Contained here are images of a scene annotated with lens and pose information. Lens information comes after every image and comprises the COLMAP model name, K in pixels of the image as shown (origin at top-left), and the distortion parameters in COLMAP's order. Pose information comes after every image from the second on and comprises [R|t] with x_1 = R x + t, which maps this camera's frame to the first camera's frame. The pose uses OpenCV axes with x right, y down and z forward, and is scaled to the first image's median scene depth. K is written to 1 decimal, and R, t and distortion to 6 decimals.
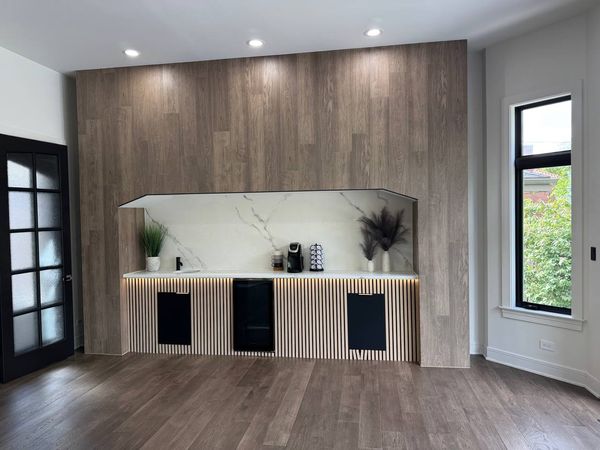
lens RADIAL K [[425.8, 0, 292.1], [0, 425.8, 225.7], [0, 0, 1]] dist [0.032668, -0.004584]
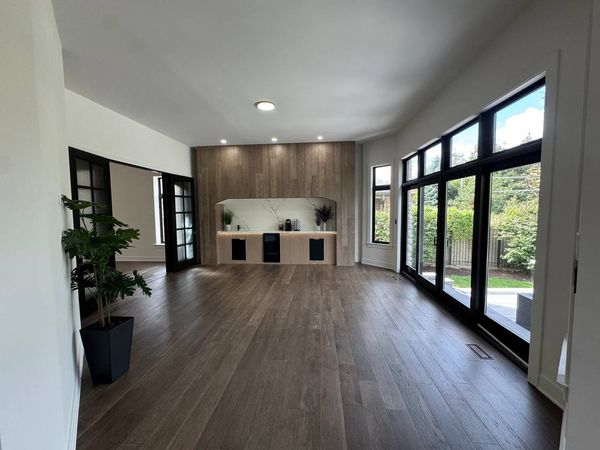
lens RADIAL K [[239.5, 0, 299.1], [0, 239.5, 224.2], [0, 0, 1]] dist [-0.000449, 0.000087]
pose [[0.996274, 0.001613, 0.086232, -0.053709], [-0.005057, 0.999197, 0.039744, 0.017021], [-0.086098, -0.040032, 0.995482, -0.405449]]
